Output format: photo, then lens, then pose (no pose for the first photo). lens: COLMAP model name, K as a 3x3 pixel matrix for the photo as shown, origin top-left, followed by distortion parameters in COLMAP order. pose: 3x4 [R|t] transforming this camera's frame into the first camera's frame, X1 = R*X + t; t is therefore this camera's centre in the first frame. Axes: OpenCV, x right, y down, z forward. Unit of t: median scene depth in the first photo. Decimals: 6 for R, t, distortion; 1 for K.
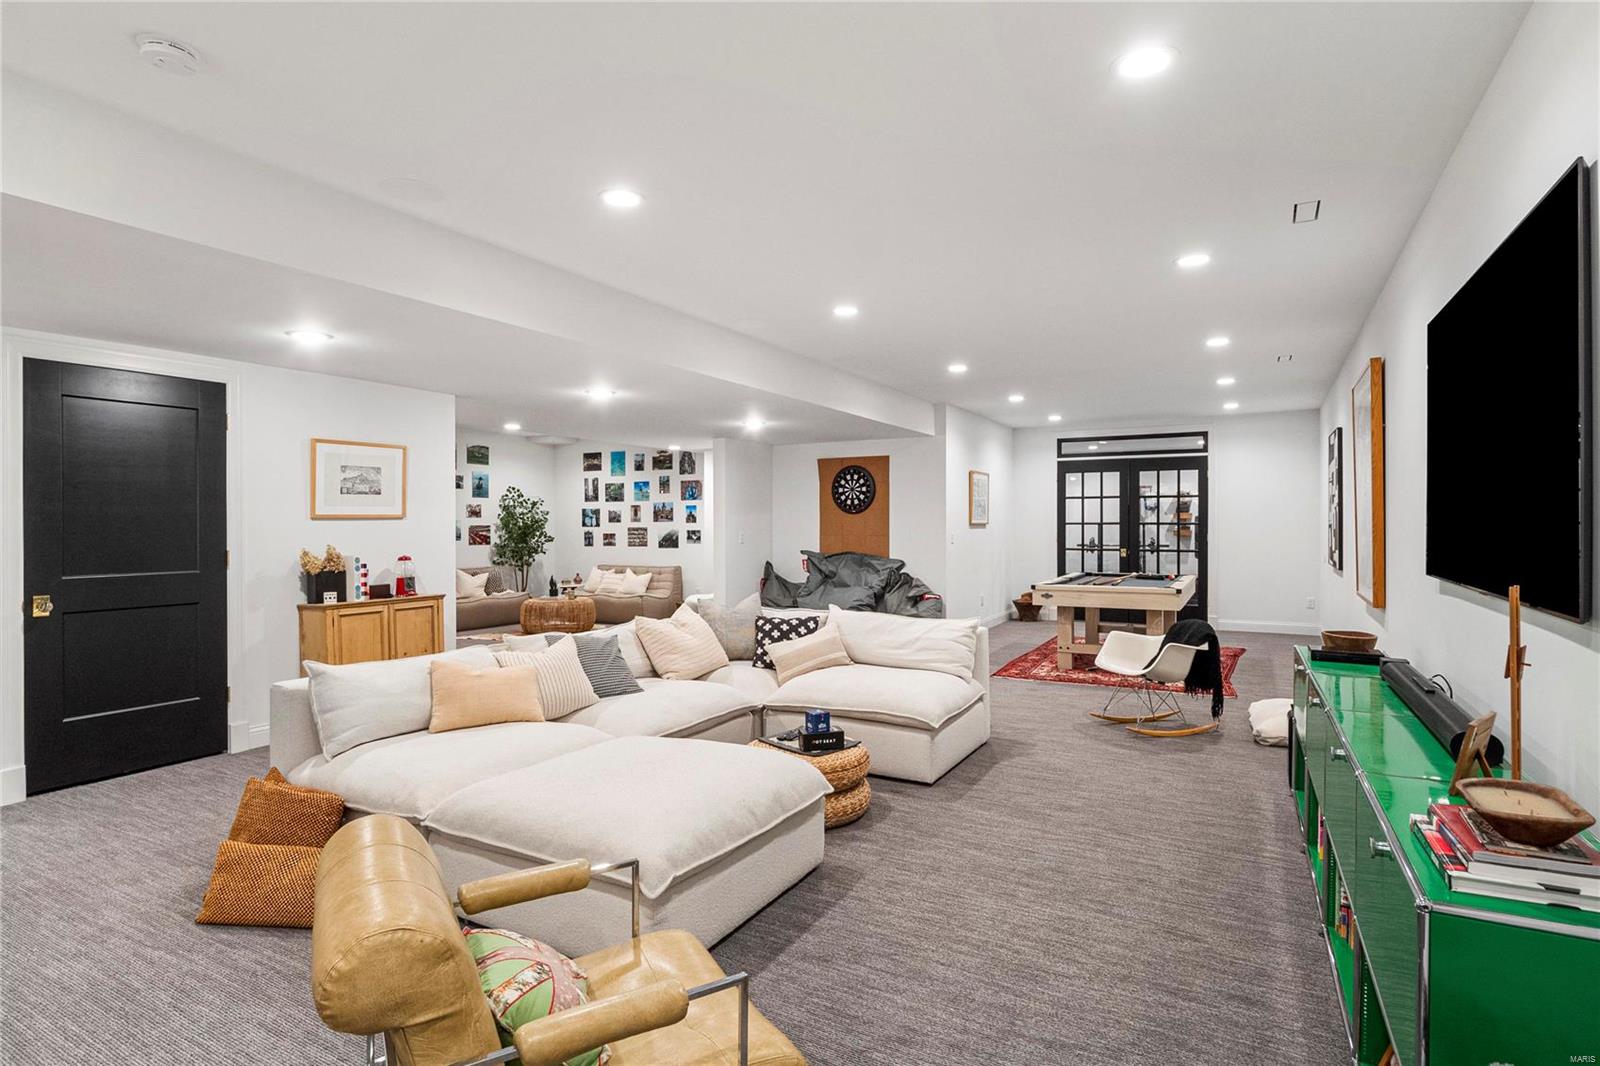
lens RADIAL K [[835.5, 0, 802.7], [0, 835.5, 531.8], [0, 0, 1]] dist [-0.004983, -0.000230]
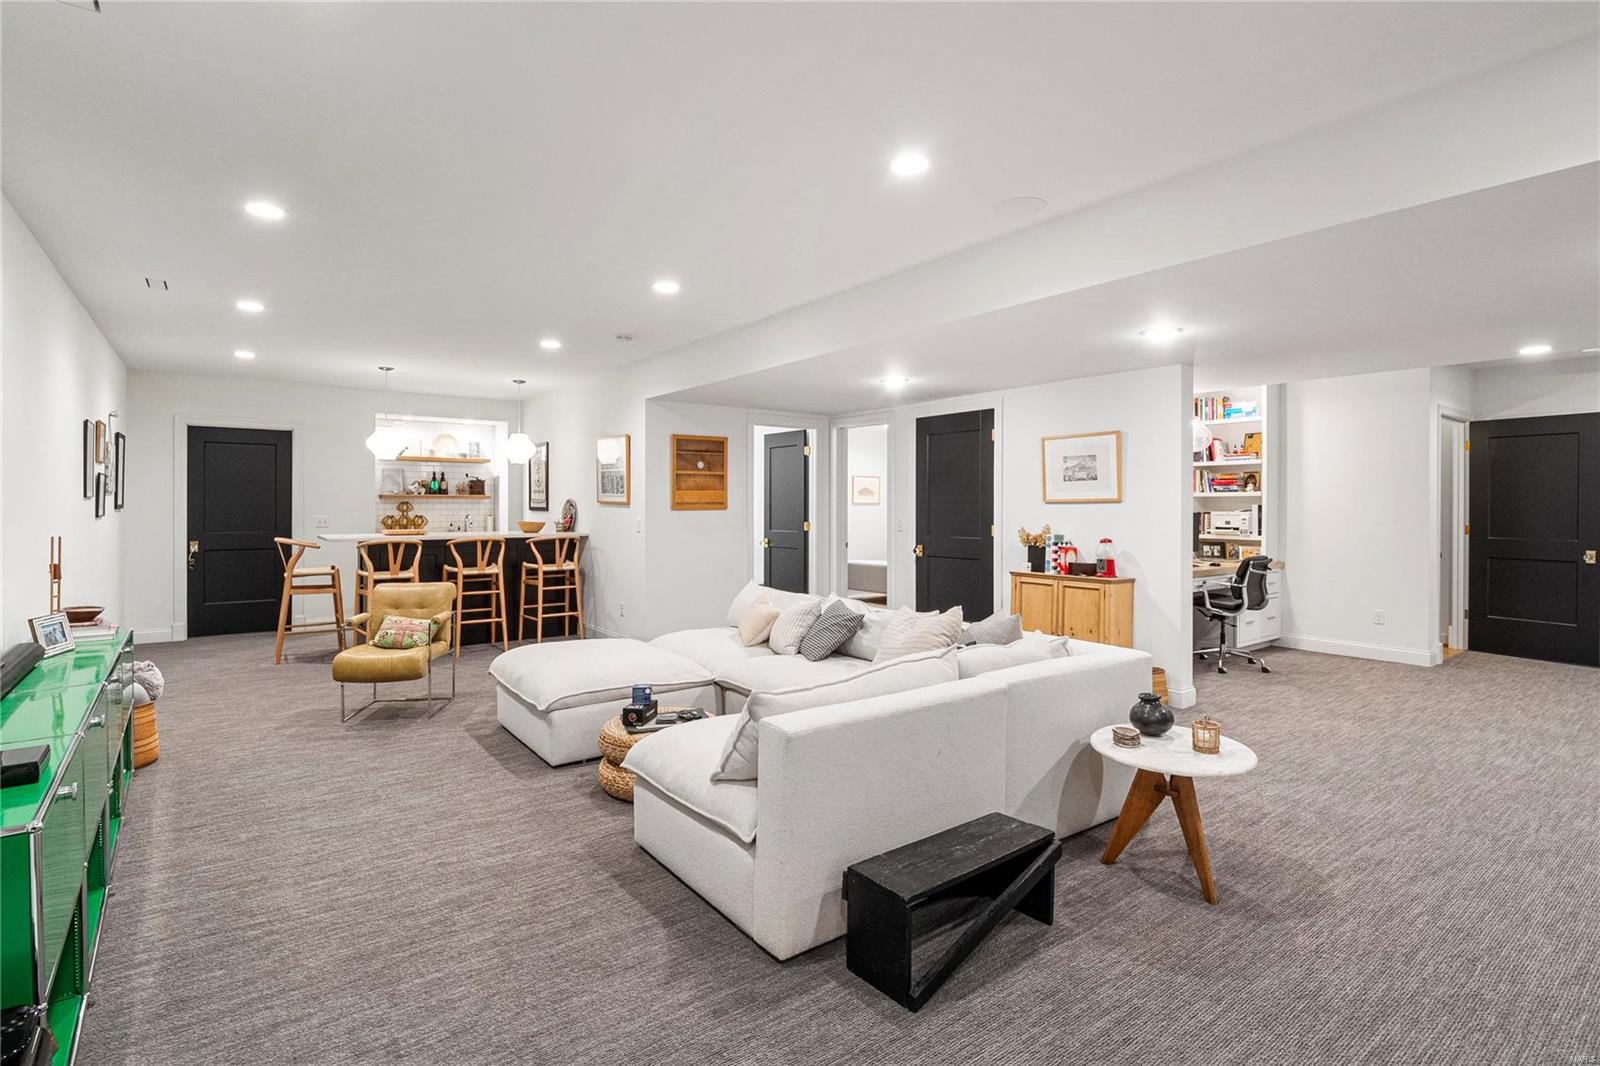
lens RADIAL K [[773.3, 0, 796.0], [0, 773.3, 504.3], [0, 0, 1]] dist [-0.006556, -0.000857]
pose [[-0.420896, -0.001674, -0.907108, 0.337267], [-0.005158, 0.999987, 0.000548, -0.007143], [0.907094, 0.004910, -0.420899, 0.648075]]
